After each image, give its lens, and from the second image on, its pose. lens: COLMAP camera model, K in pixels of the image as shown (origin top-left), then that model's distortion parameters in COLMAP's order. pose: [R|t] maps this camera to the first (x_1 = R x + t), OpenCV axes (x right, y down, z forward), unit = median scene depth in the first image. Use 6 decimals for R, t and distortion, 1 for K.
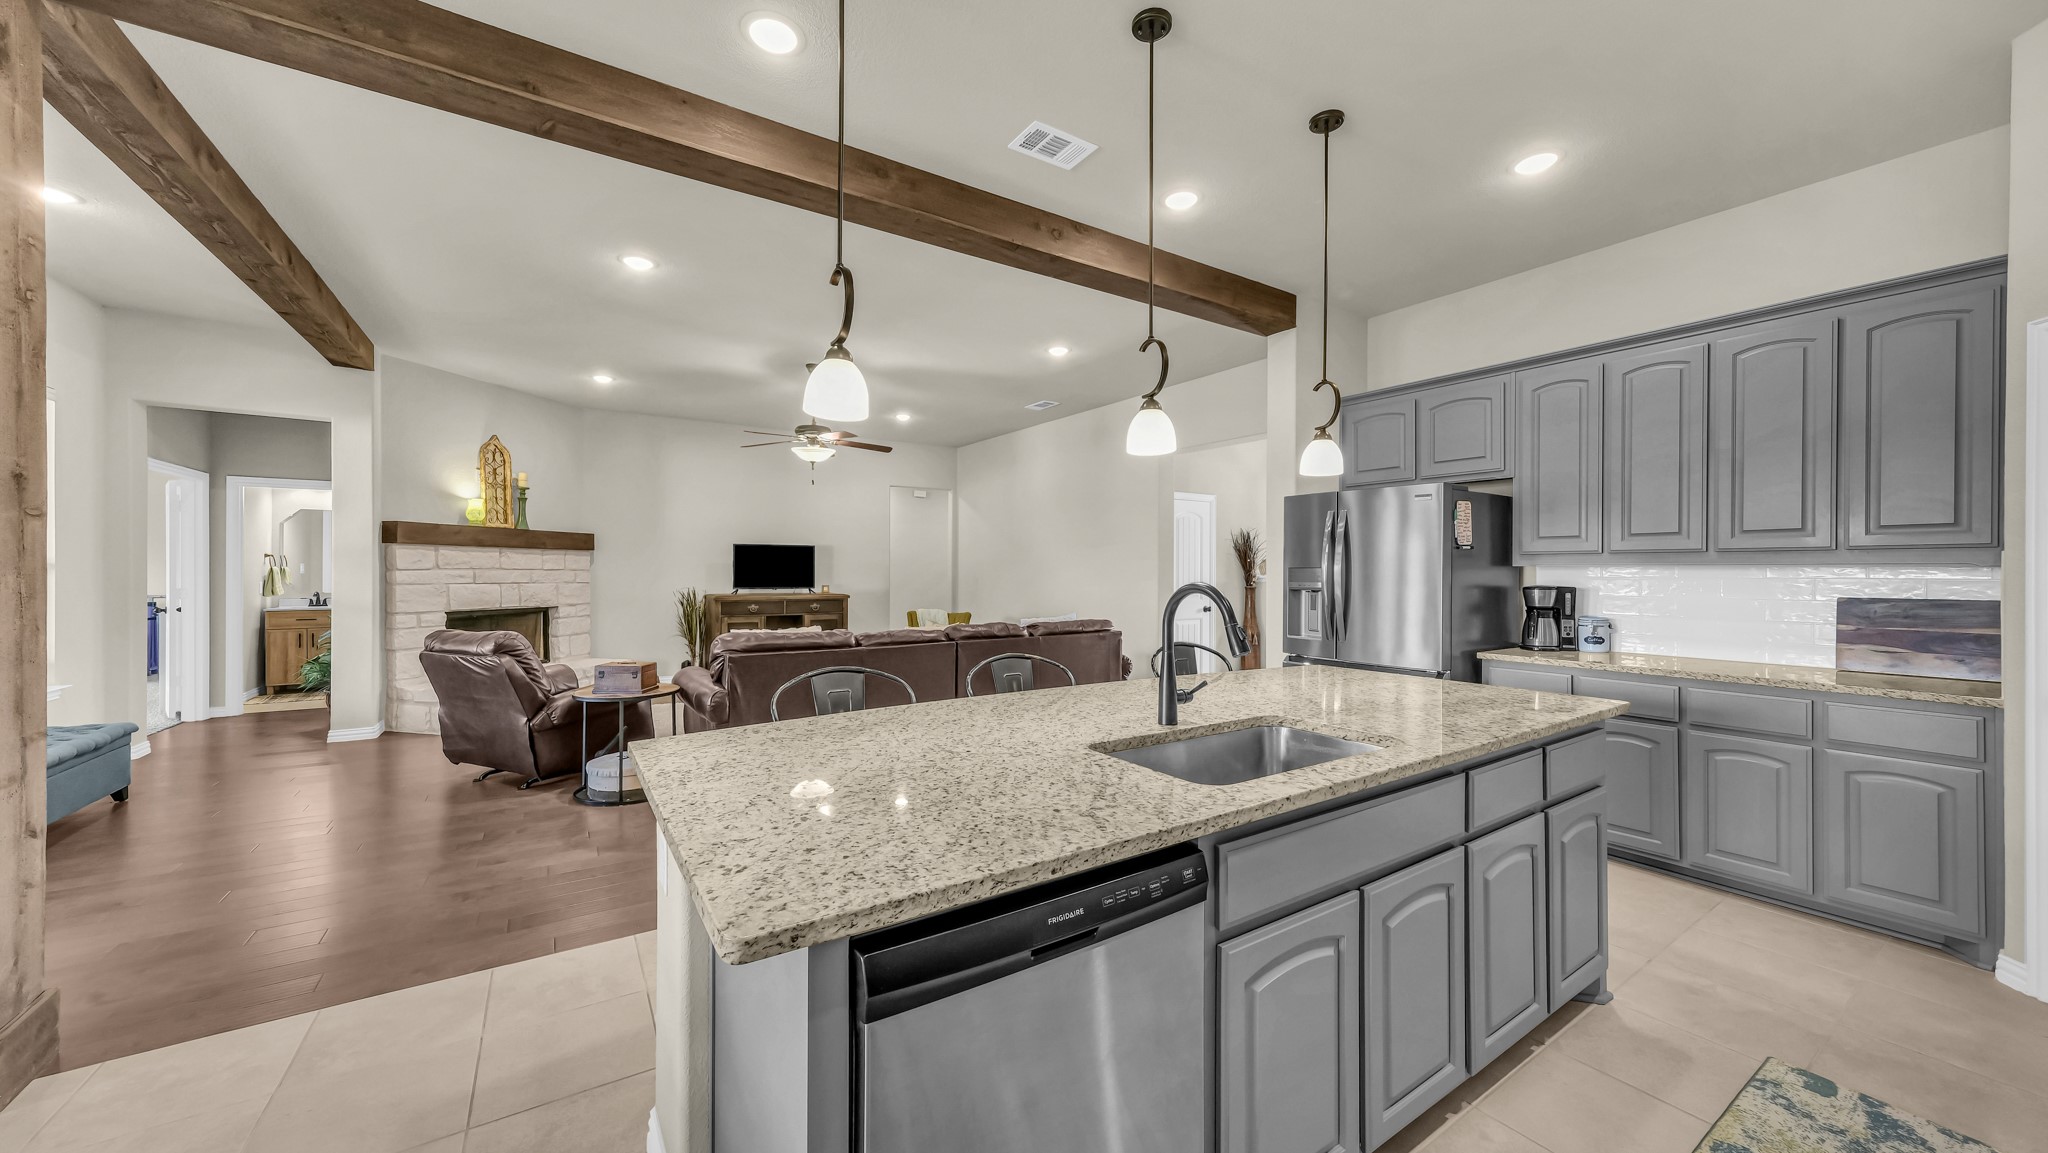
lens RADIAL K [[716.3, 0, 1035.9], [0, 716.3, 568.4], [0, 0, 1]] dist [0.009774, 0.000805]
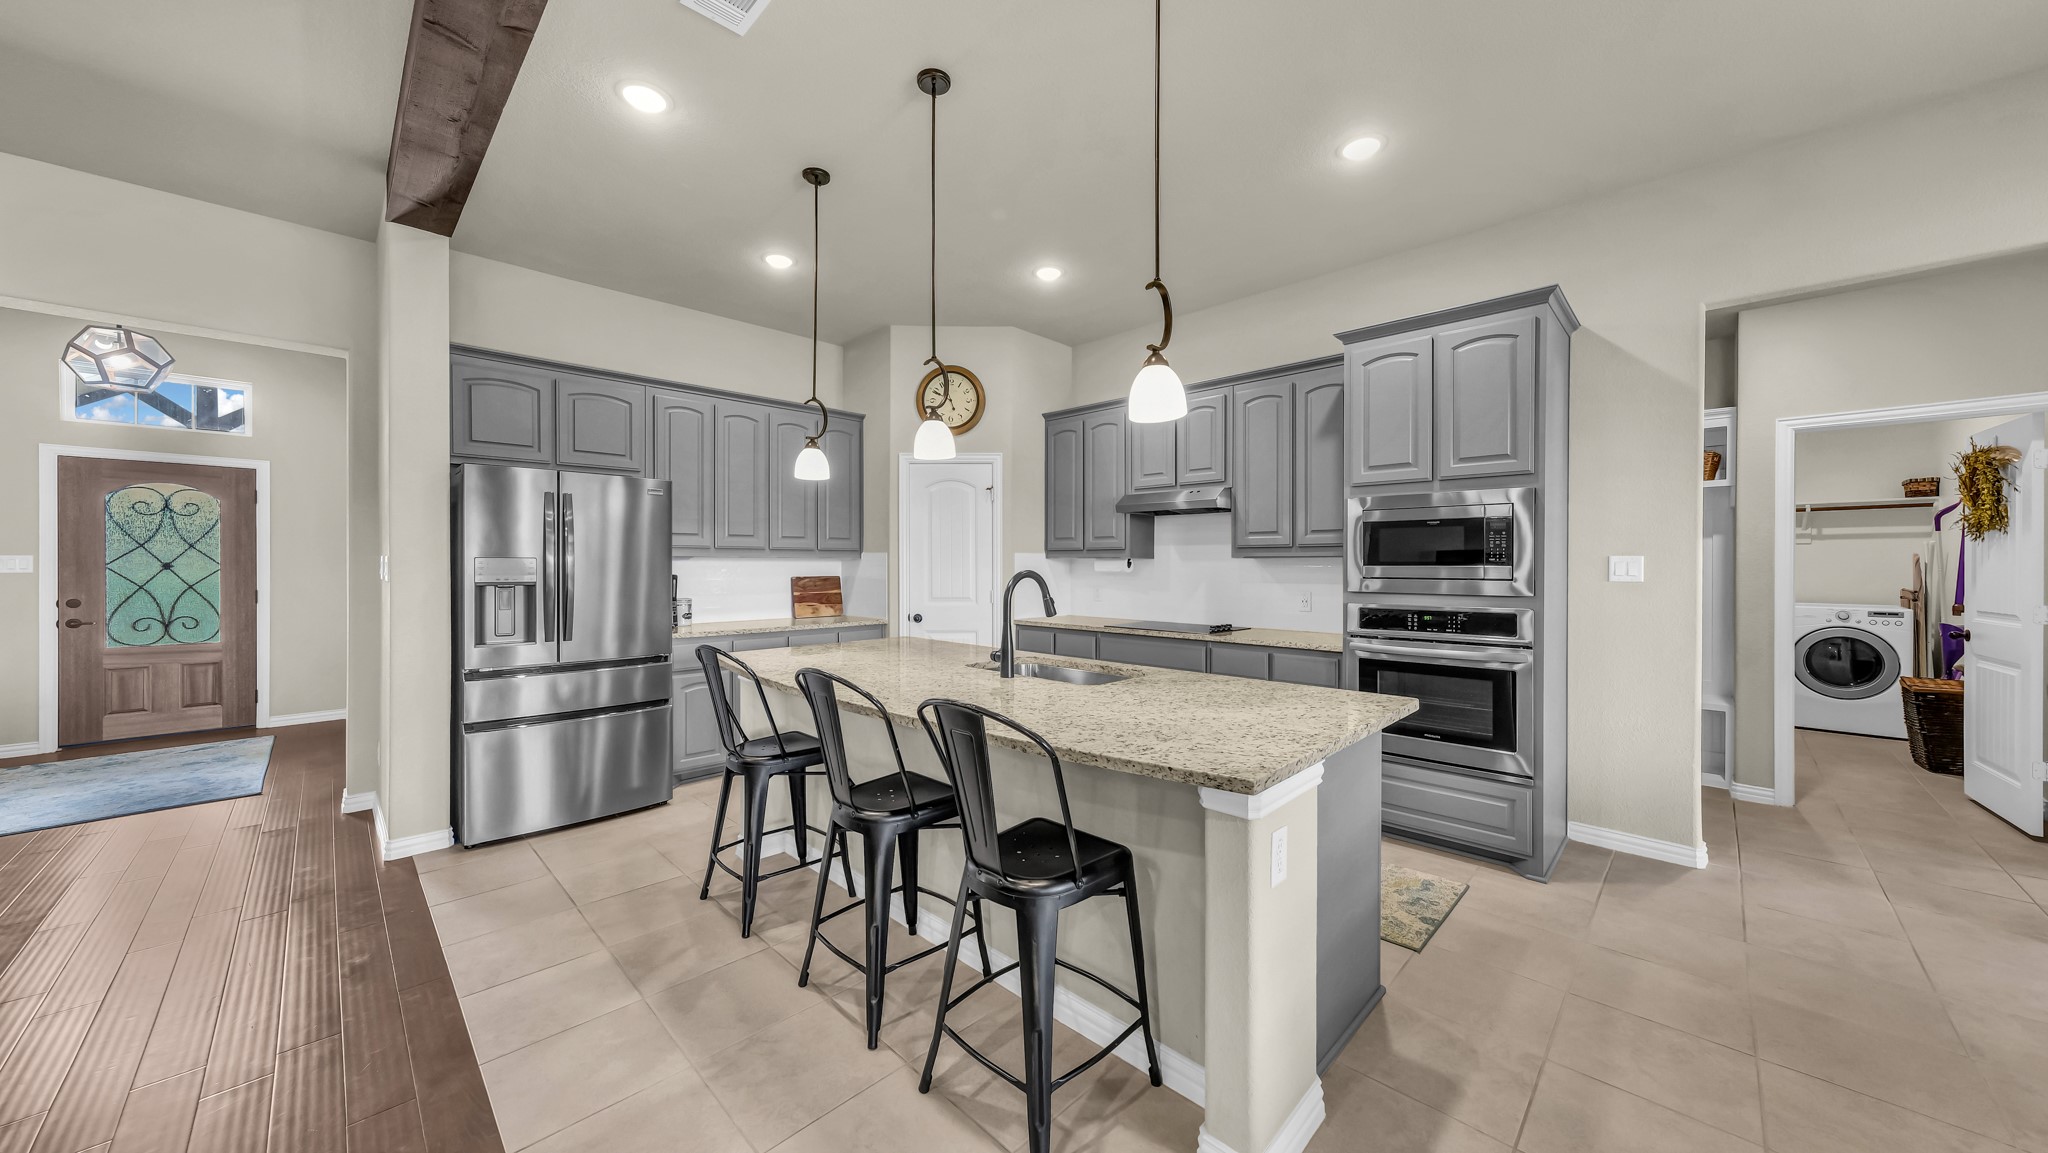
lens RADIAL K [[716.3, 0, 1037.9], [0, 716.3, 568.0], [0, 0, 1]] dist [0.009774, 0.000805]
pose [[-0.202875, -0.008680, 0.979166, -0.506037], [-0.003837, 0.999960, 0.008069, 0.001937], [-0.979197, -0.002120, -0.202900, 0.541494]]
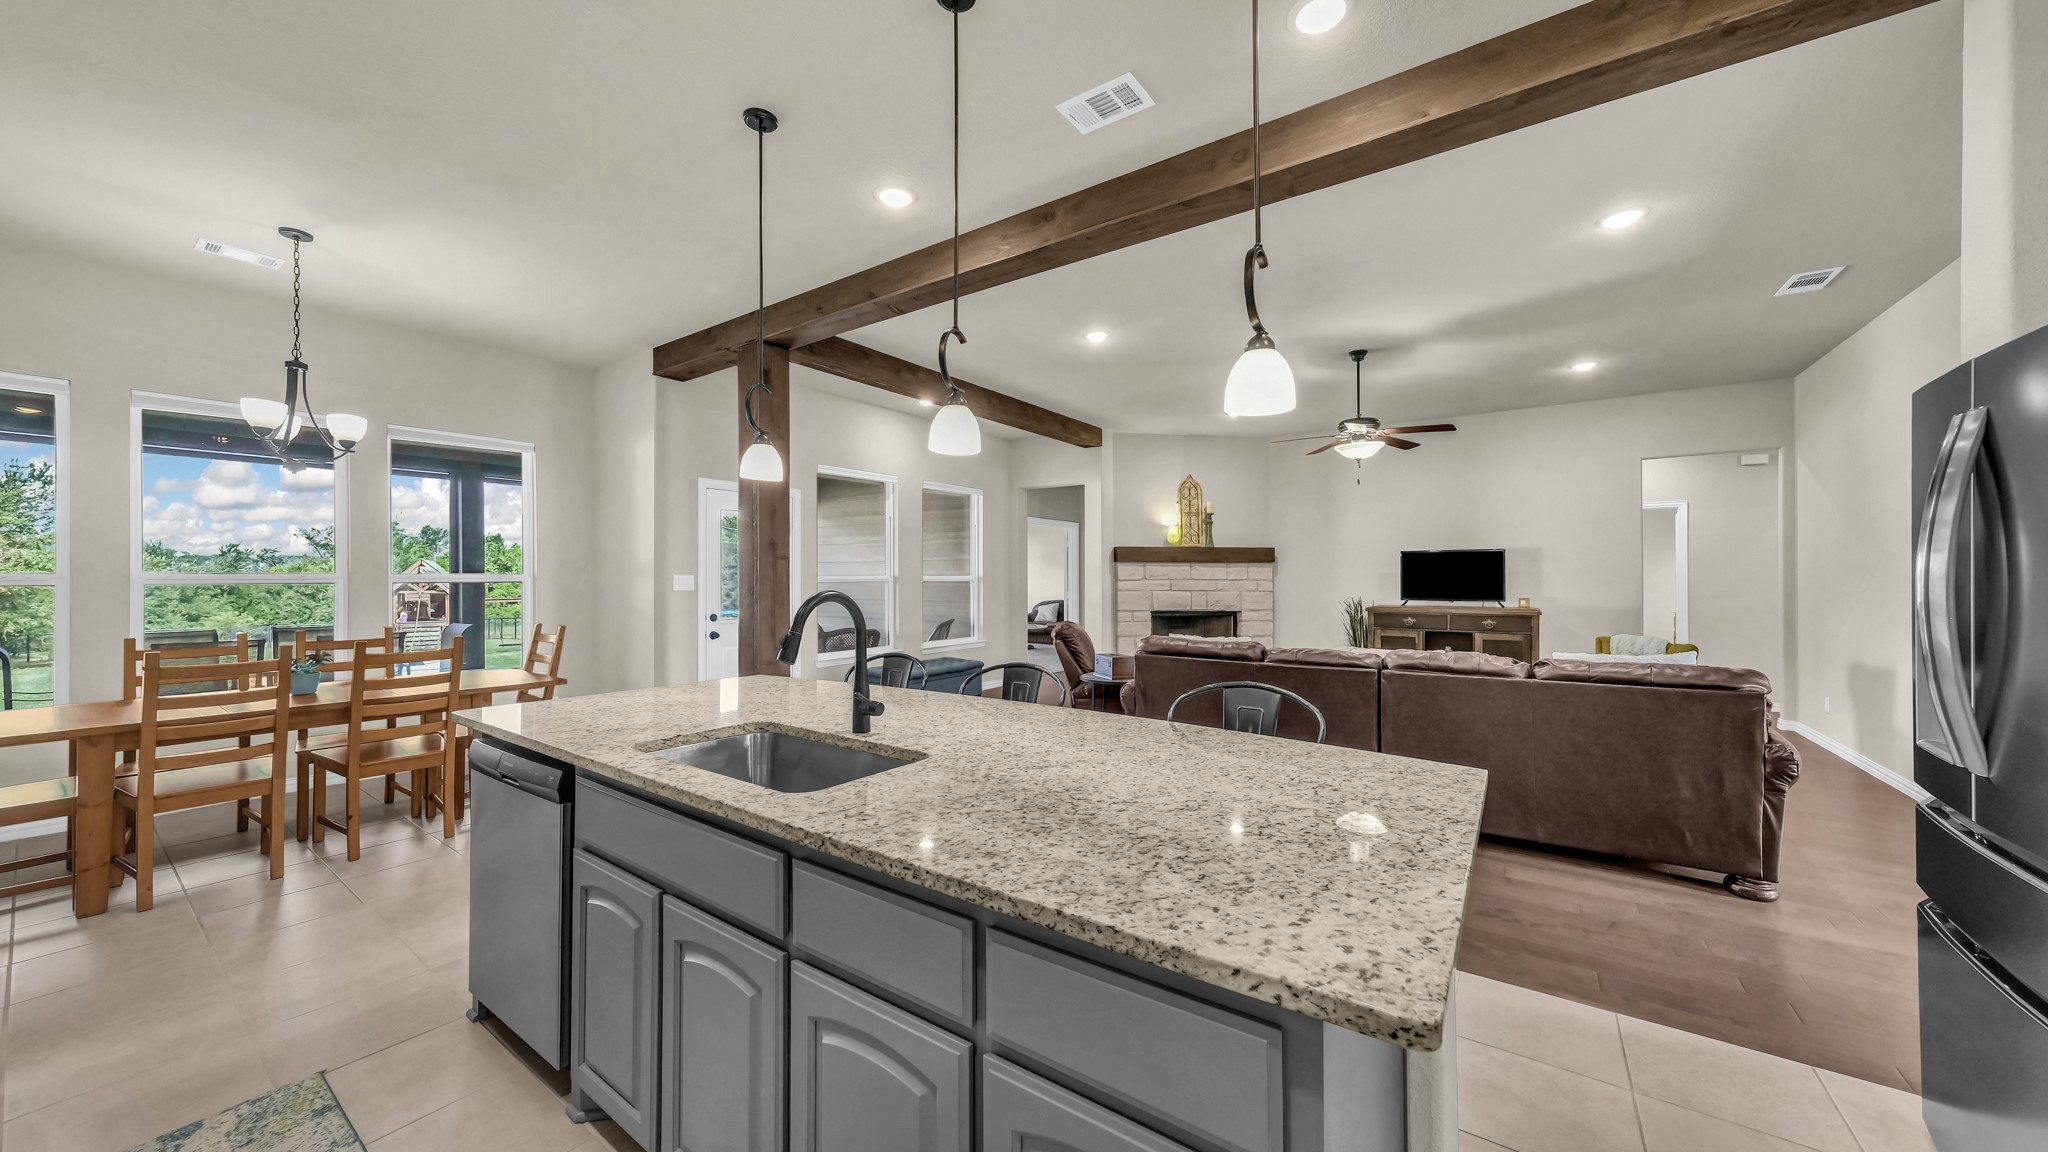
lens RADIAL K [[733.0, 0, 1025.4], [0, 733.0, 578.0], [0, 0, 1]] dist [-0.001142, 0.000806]
pose [[0.339590, -0.005044, -0.940560, 0.555546], [0.004395, 0.999983, -0.003775, 0.002993], [0.940563, -0.002851, 0.339606, 0.389042]]
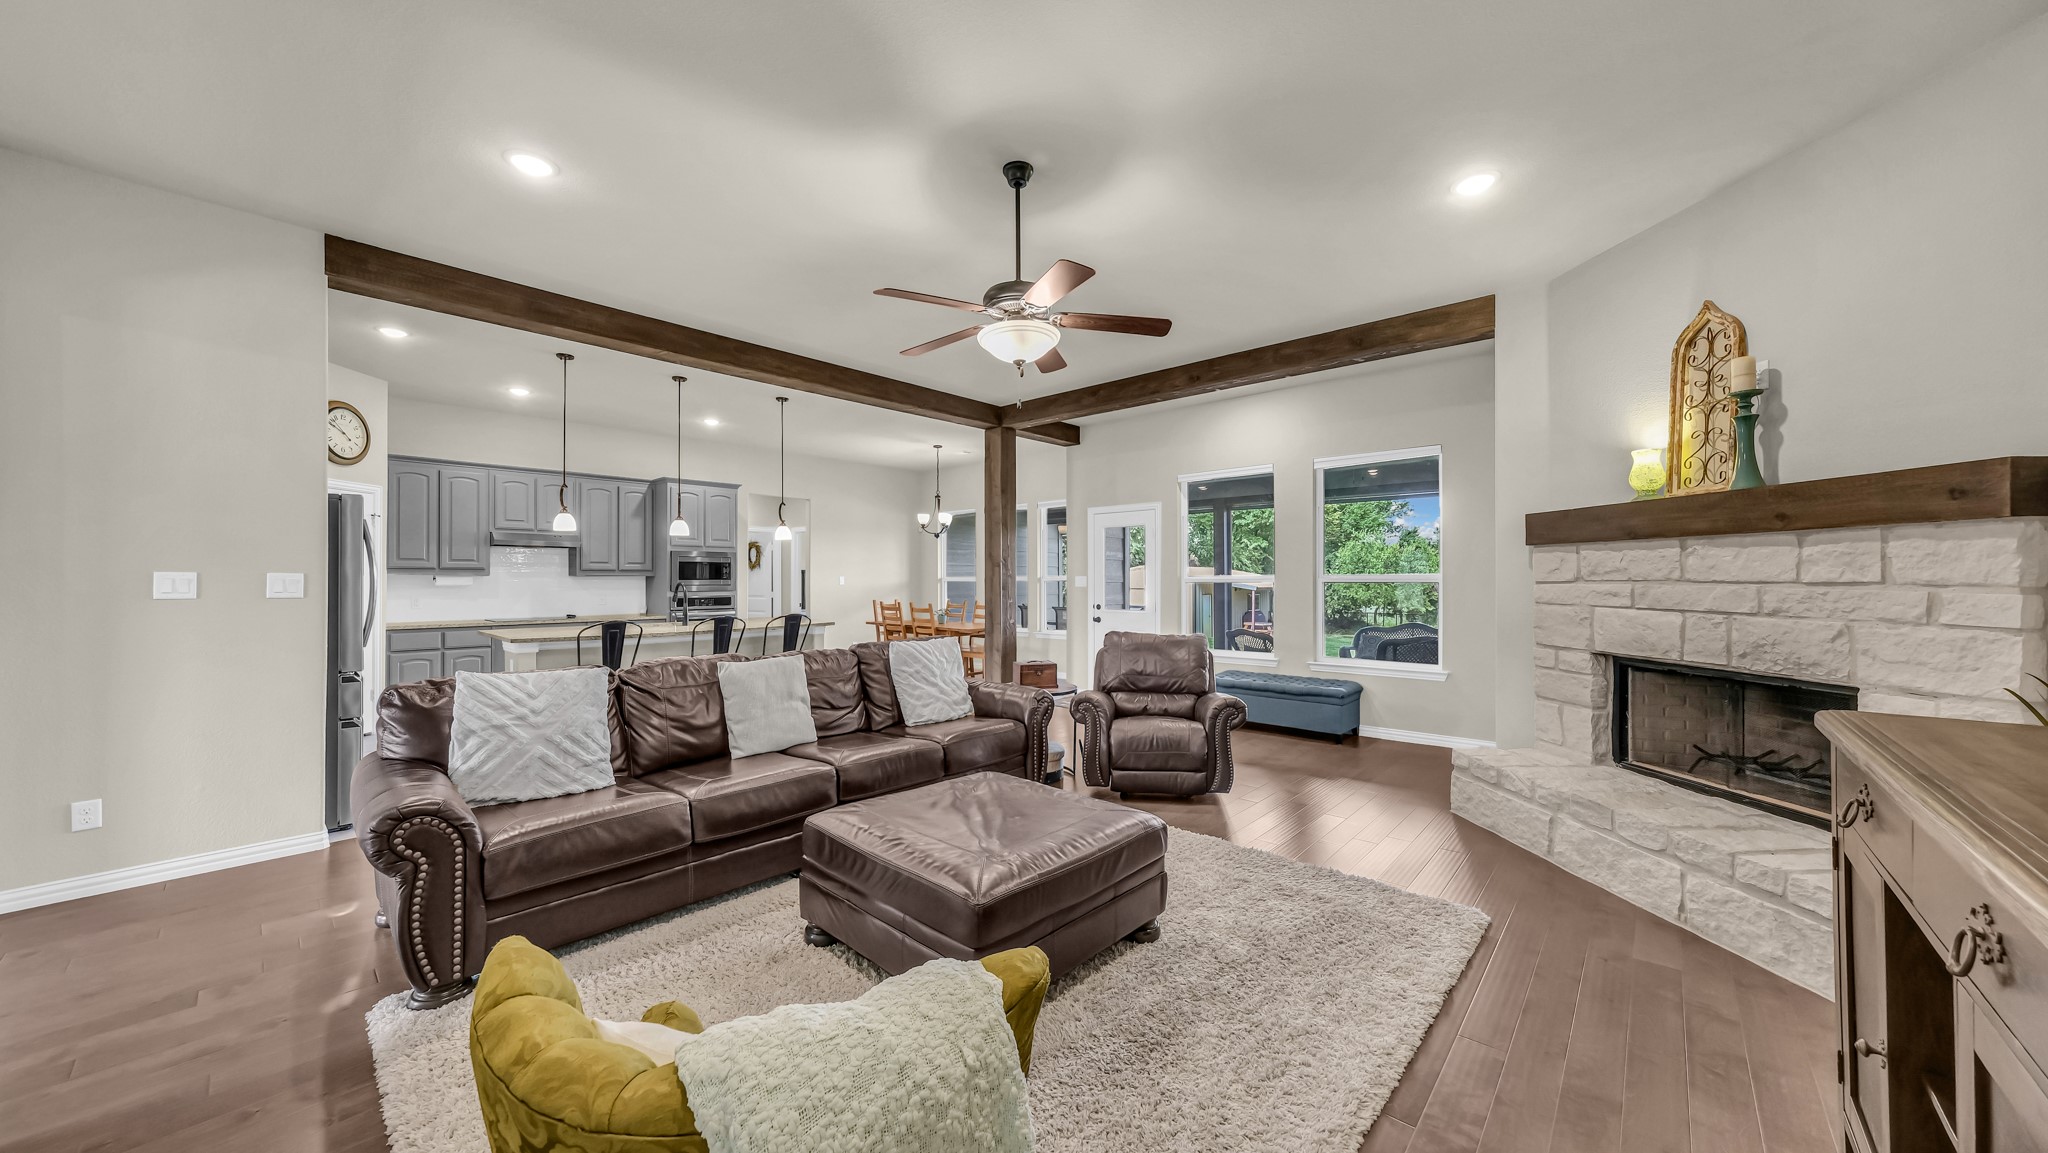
lens RADIAL K [[716.3, 0, 994.1], [0, 716.3, 582.4], [0, 0, 1]] dist [0.009774, 0.000805]
pose [[-0.984335, -0.002627, -0.176287, -0.275732], [-0.003218, 0.999990, 0.003069, 0.002436], [0.176277, 0.003589, -0.984334, 1.988678]]
